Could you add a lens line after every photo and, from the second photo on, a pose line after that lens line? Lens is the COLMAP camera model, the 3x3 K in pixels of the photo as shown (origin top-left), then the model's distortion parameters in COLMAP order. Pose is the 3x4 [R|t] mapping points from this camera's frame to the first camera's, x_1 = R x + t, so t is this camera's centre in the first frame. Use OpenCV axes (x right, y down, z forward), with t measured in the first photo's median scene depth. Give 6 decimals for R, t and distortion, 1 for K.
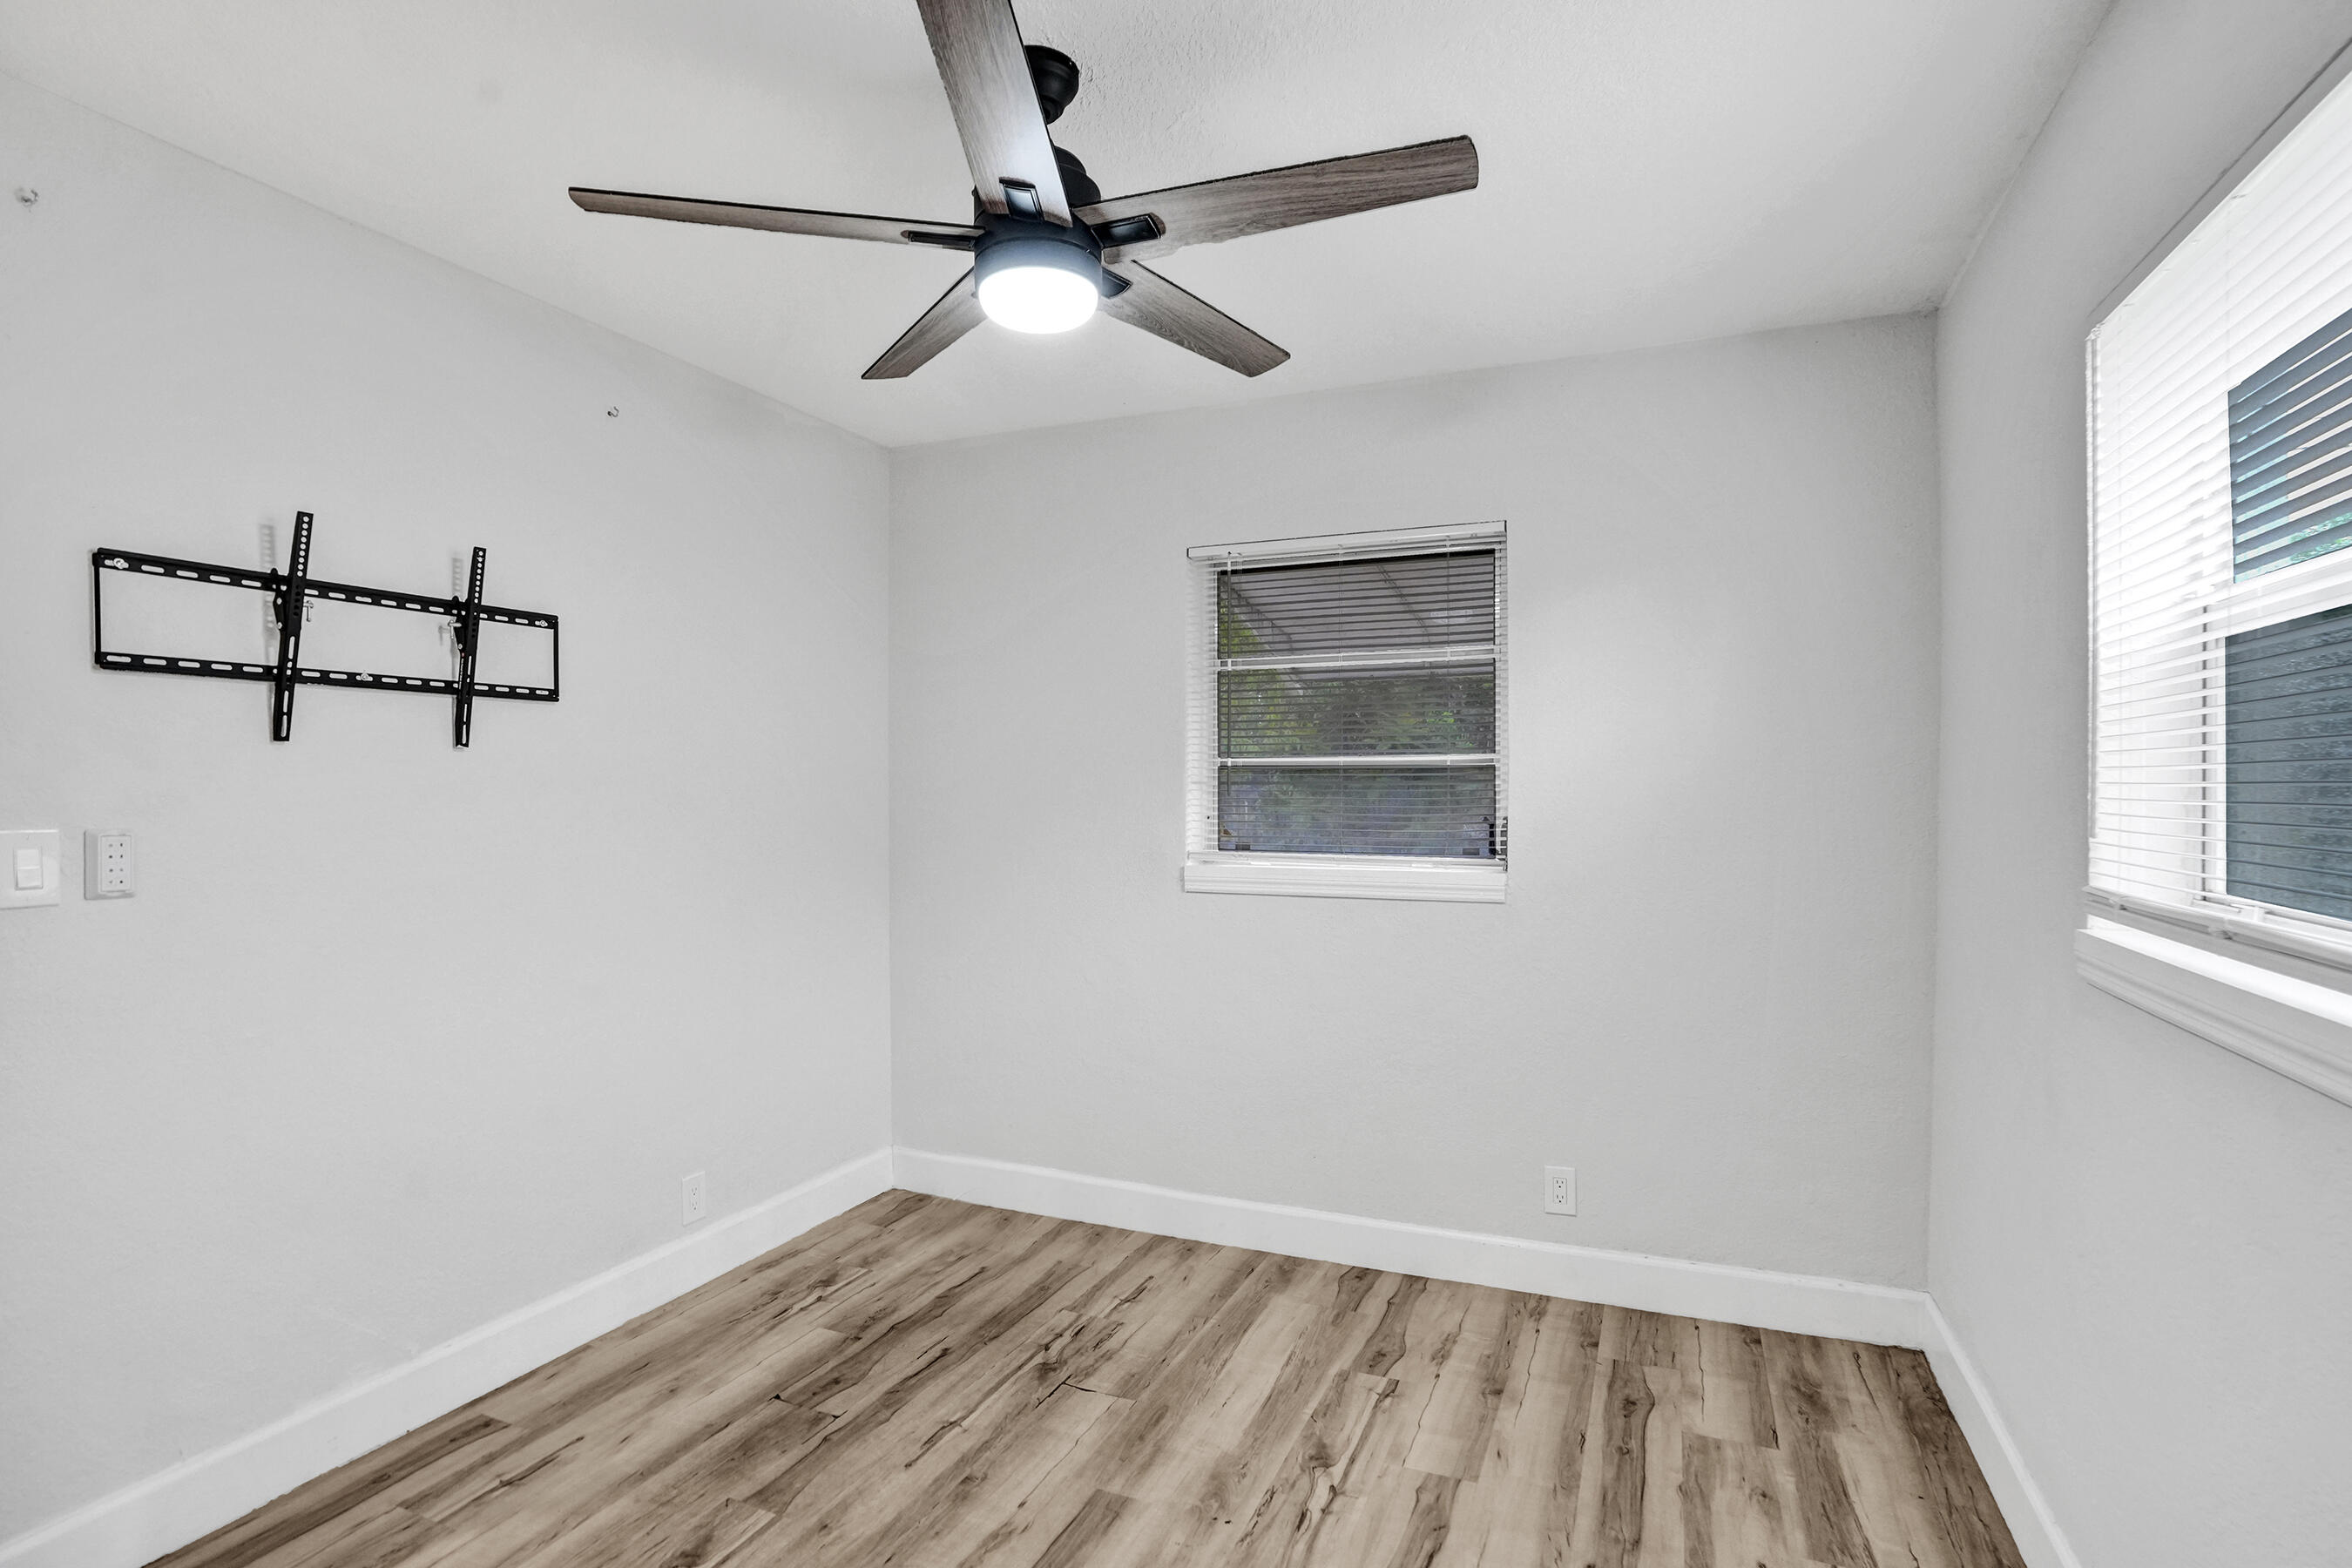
lens RADIAL K [[1139.9, 0, 1176.0], [0, 1139.9, 784.0], [0, 0, 1]] dist [-0.050169, 0.024329]
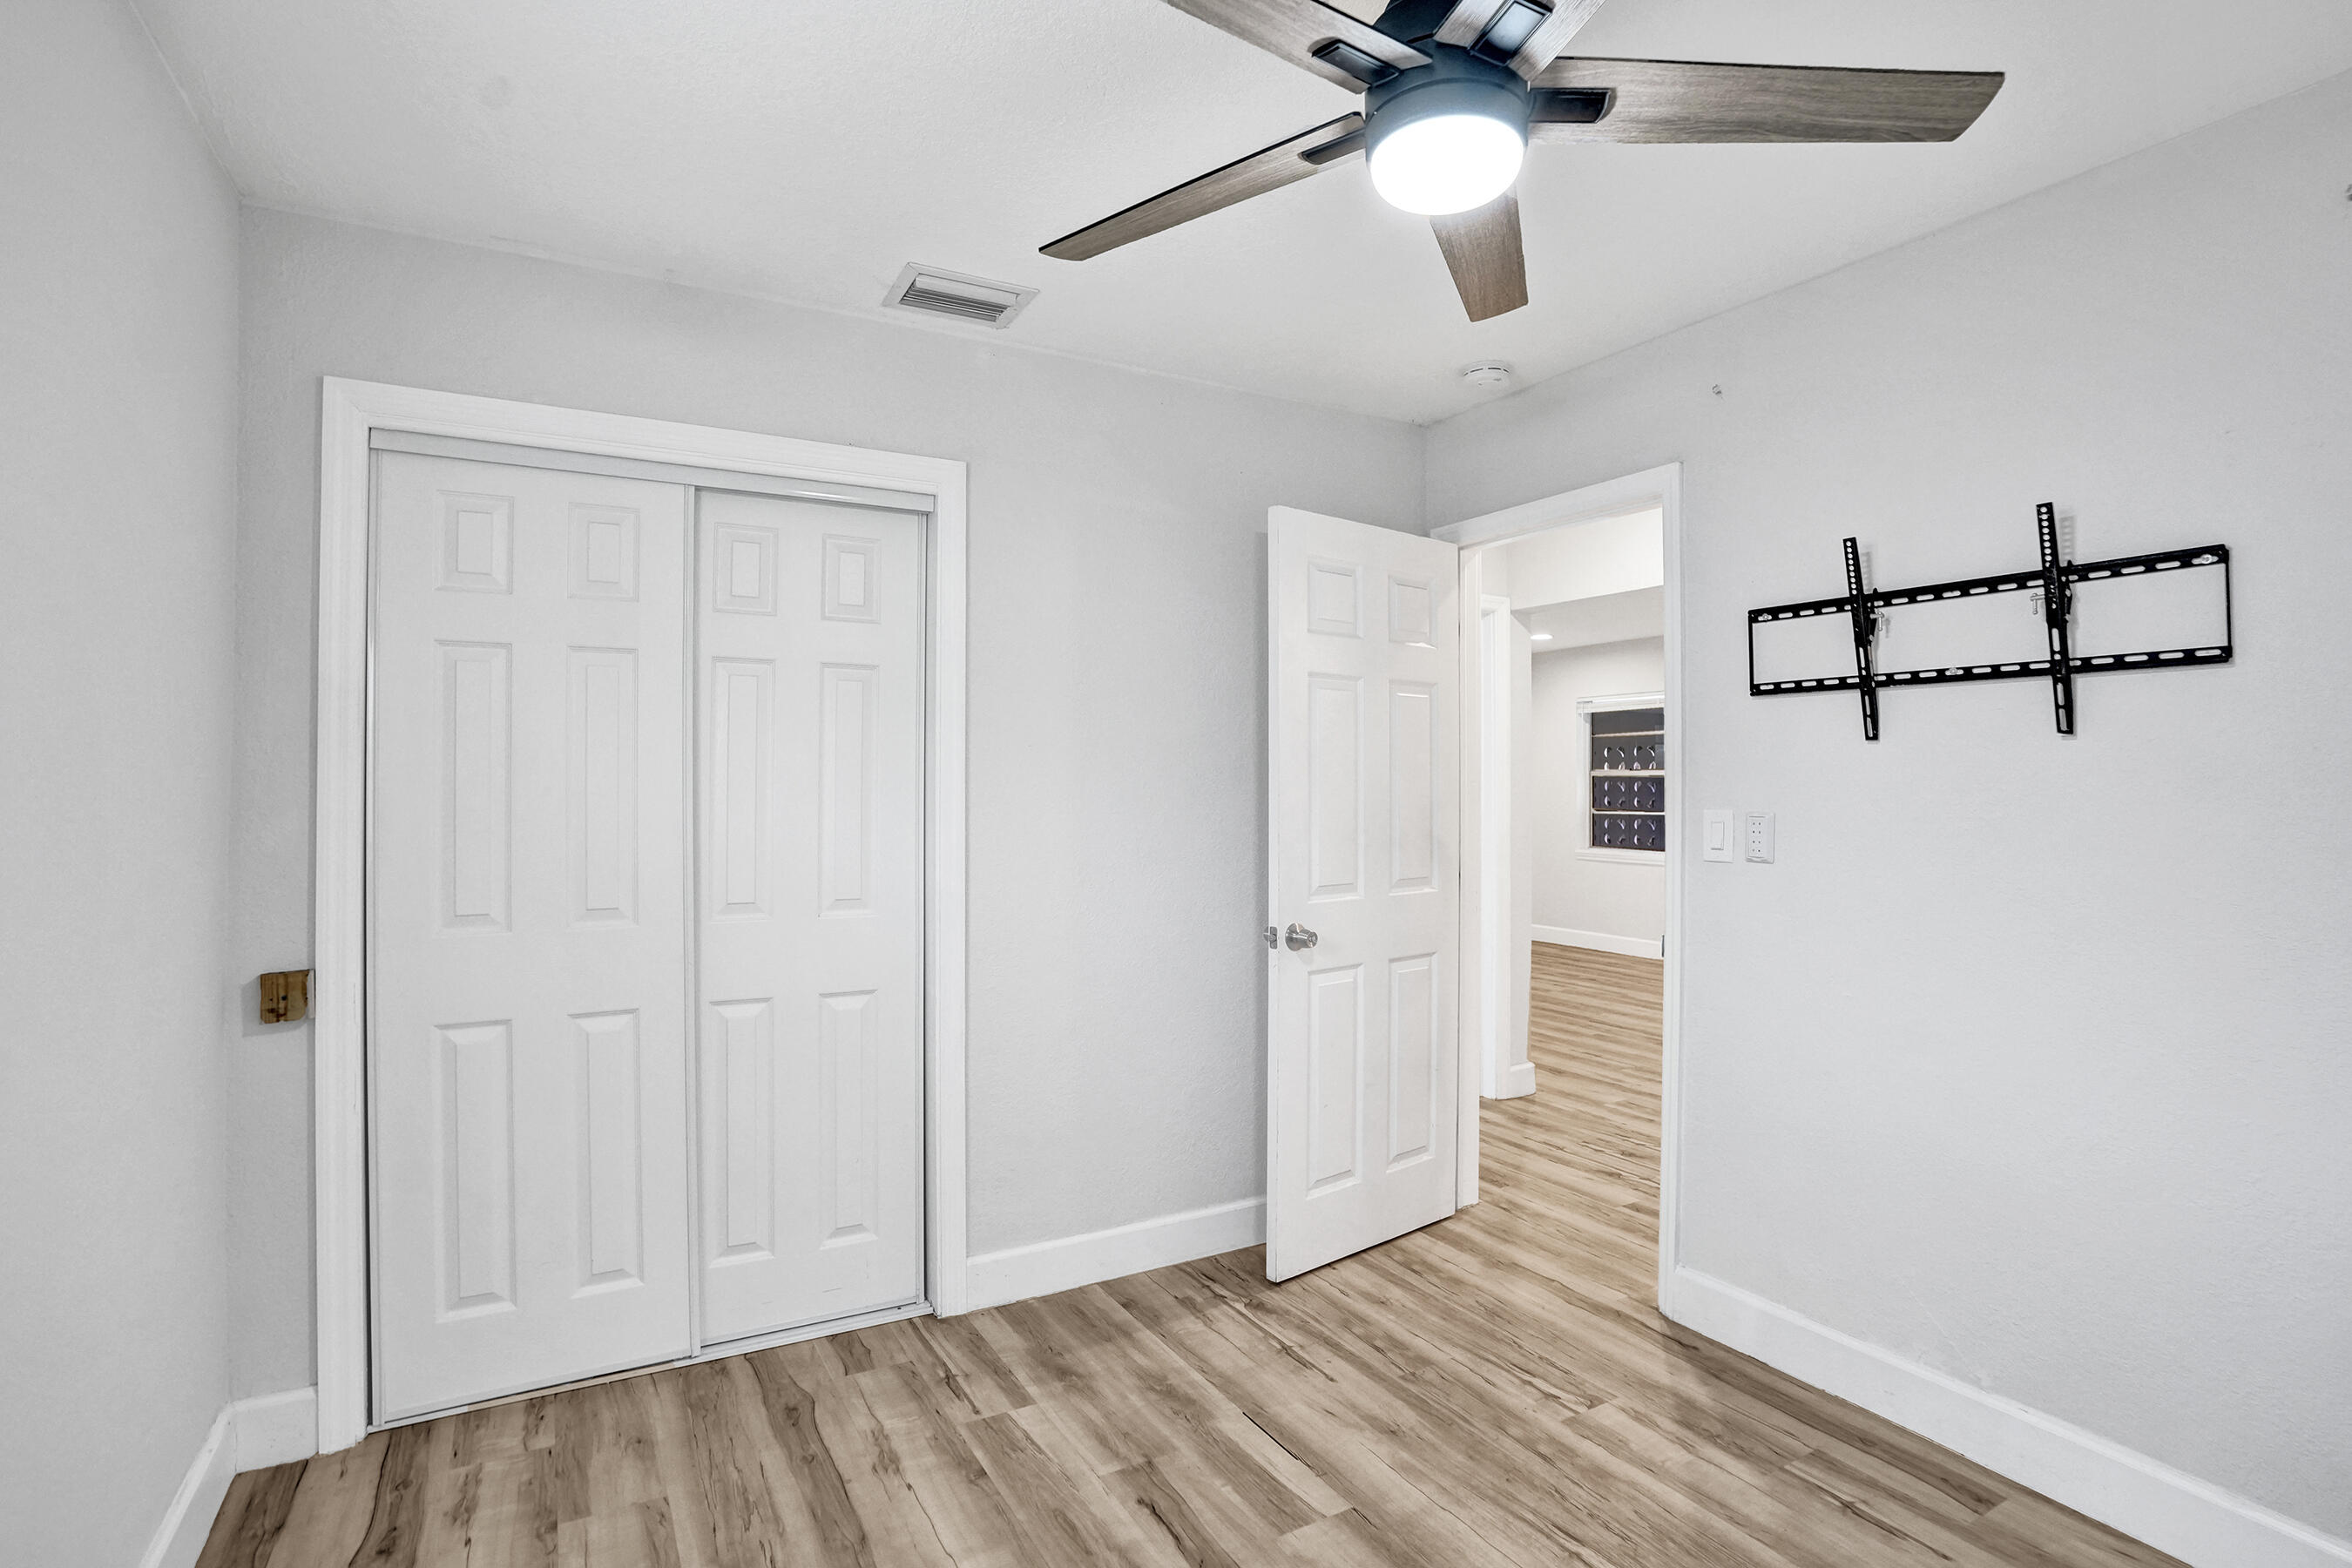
lens RADIAL K [[1139.9, 0, 1176.0], [0, 1139.9, 784.0], [0, 0, 1]] dist [-0.050169, 0.024329]
pose [[-0.594672, 0.002164, -0.803965, 0.444505], [0.000930, 0.999998, 0.002004, 0.001486], [0.803968, 0.000444, -0.594673, 0.948982]]
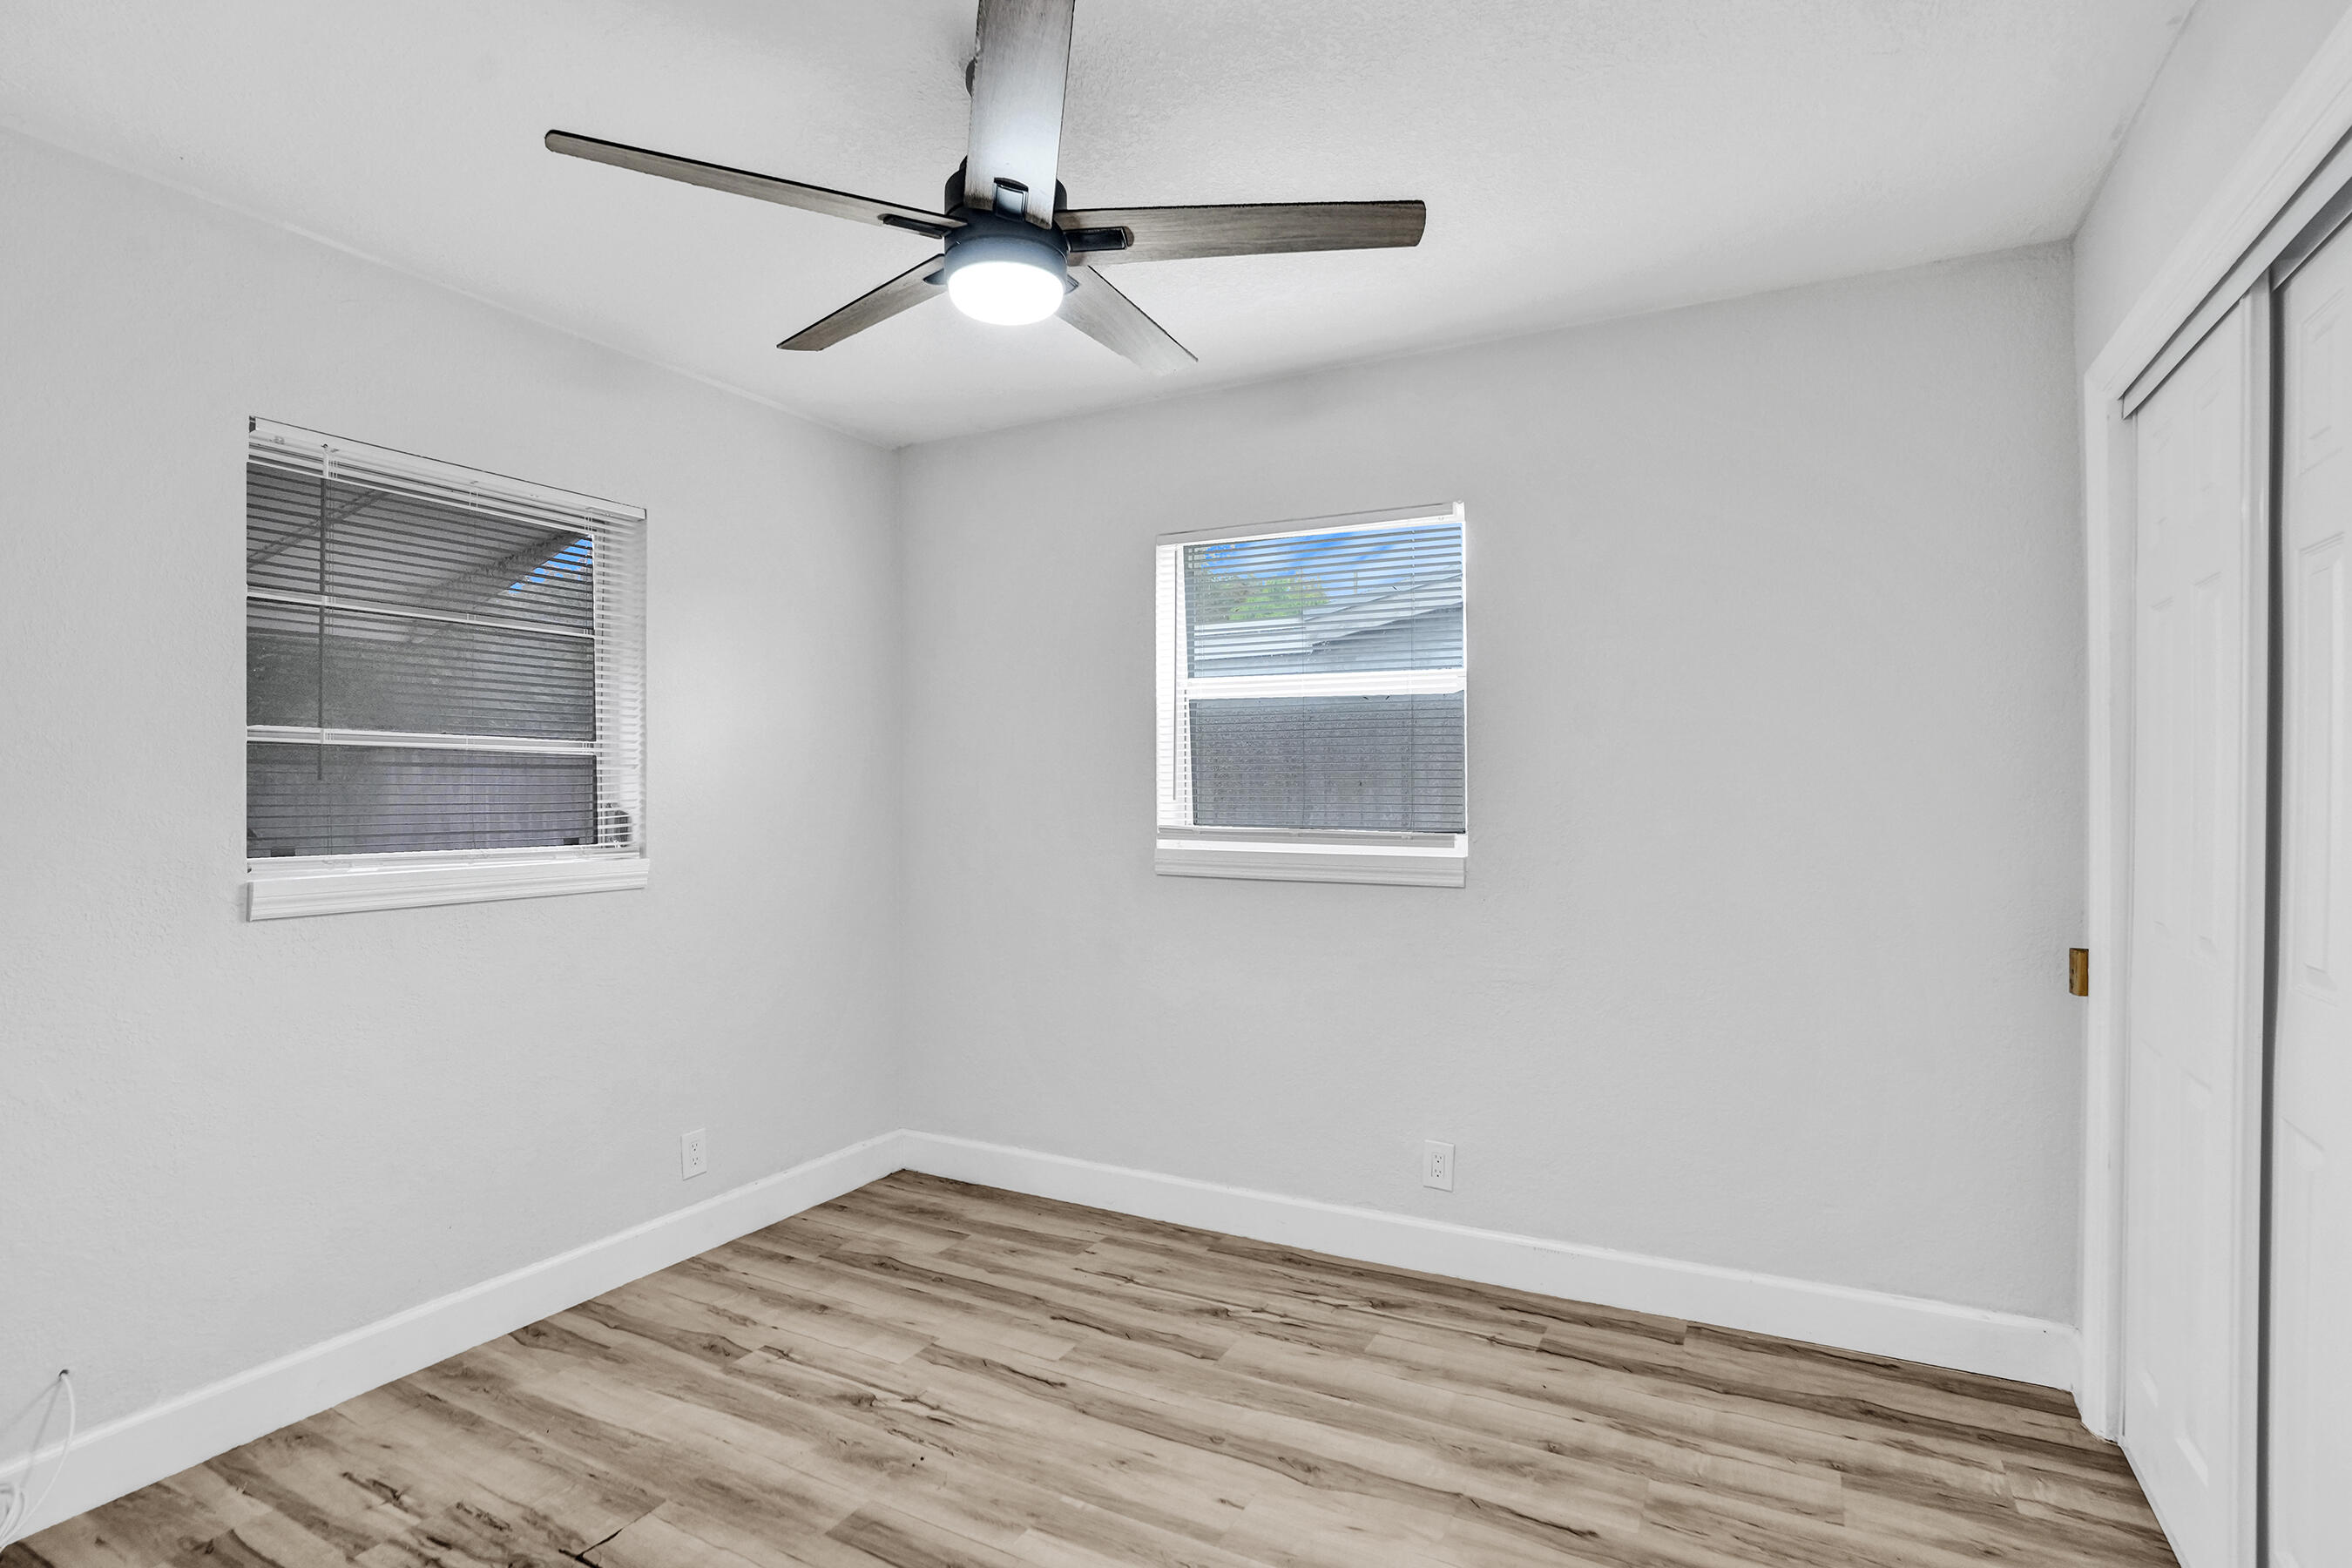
lens RADIAL K [[1139.9, 0, 1176.0], [0, 1139.9, 784.0], [0, 0, 1]] dist [-0.050169, 0.024329]
pose [[0.092208, 0.011754, 0.995670, -0.840071], [-0.012906, 0.999860, -0.010609, 0.019569], [-0.995656, -0.011872, 0.092346, 0.558840]]
